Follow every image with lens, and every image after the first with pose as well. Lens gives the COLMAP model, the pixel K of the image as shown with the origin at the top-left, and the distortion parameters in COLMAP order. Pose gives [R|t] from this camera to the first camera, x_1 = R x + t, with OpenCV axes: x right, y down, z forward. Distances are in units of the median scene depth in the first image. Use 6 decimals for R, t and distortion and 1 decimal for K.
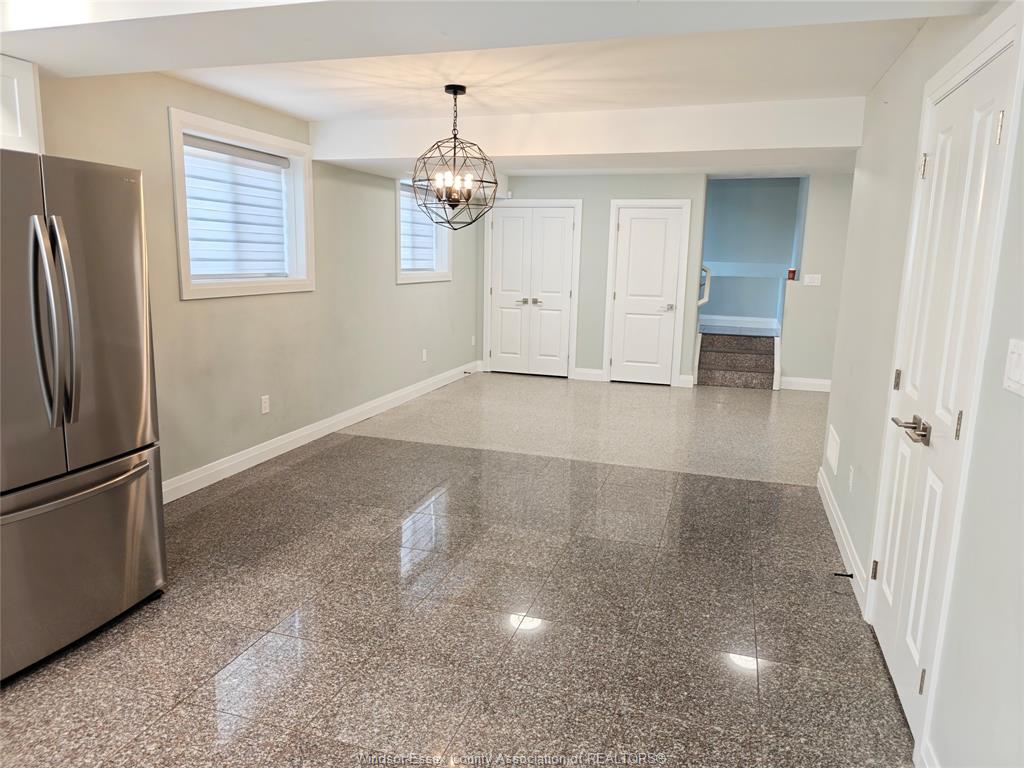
lens RADIAL K [[699.5, 0, 512.0], [0, 699.5, 384.0], [0, 0, 1]] dist [0.049505, -0.062160]
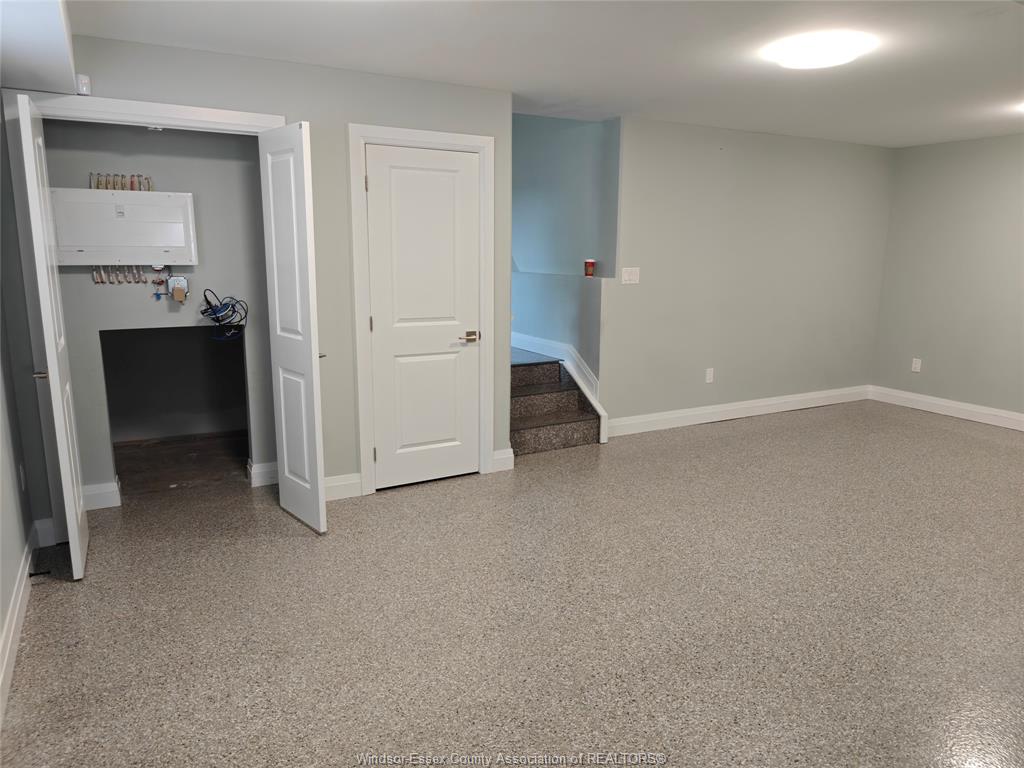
lens RADIAL K [[699.5, 0, 512.0], [0, 699.5, 384.0], [0, 0, 1]] dist [0.049505, -0.062160]
pose [[0.679336, -0.157209, 0.716790, -0.149735], [0.142428, 0.986455, 0.081368, -0.111869], [-0.719873, 0.046815, 0.692525, 0.597340]]
